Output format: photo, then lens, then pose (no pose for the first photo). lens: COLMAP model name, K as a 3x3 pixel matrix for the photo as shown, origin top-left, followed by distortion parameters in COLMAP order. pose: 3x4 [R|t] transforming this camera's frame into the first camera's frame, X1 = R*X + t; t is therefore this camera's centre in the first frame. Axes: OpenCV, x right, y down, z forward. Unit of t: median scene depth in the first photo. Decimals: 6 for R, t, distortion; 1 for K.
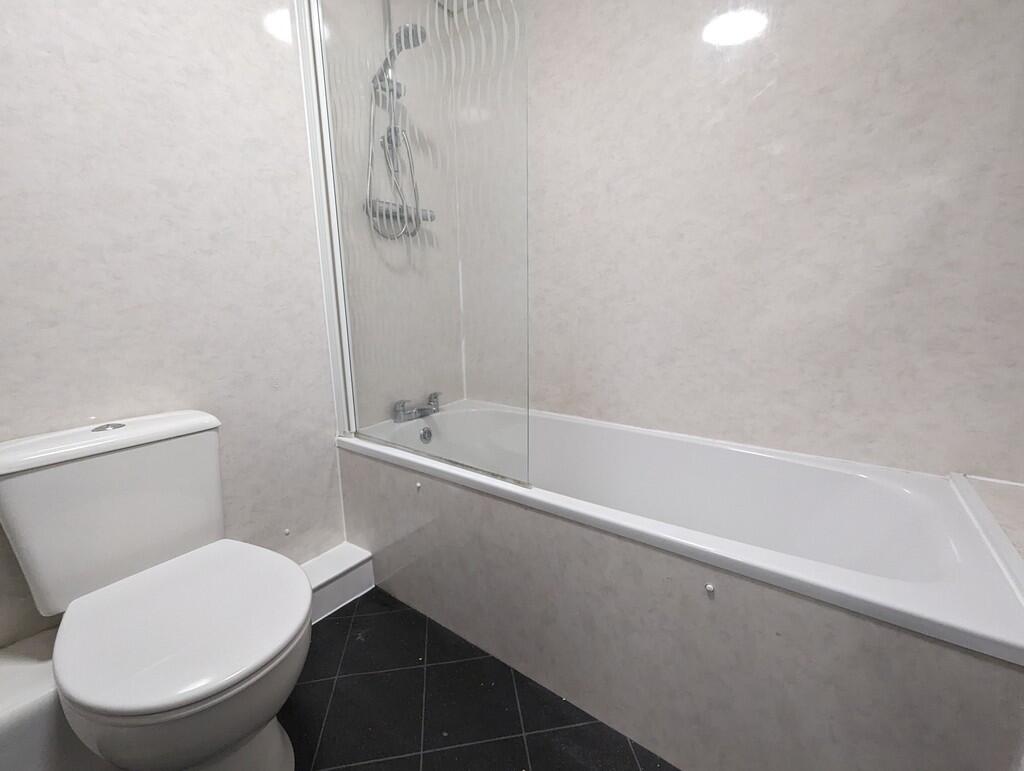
lens RADIAL K [[429.2, 0, 516.1], [0, 429.2, 383.4], [0, 0, 1]] dist [0.000142, 0.000279]
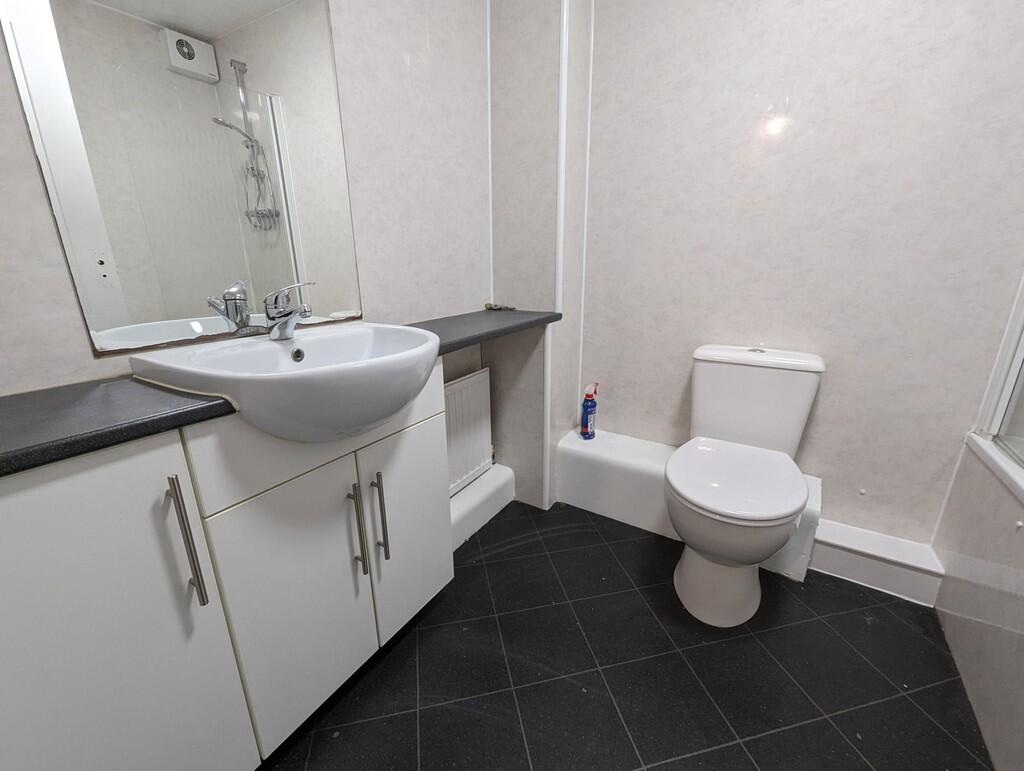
lens RADIAL K [[429.2, 0, 514.8], [0, 429.2, 385.1], [0, 0, 1]] dist [0.000142, 0.000279]
pose [[0.050923, 0.291654, -0.955168, 0.334109], [-0.192525, 0.941336, 0.277166, -0.026435], [0.979970, 0.169779, 0.104086, 0.010002]]
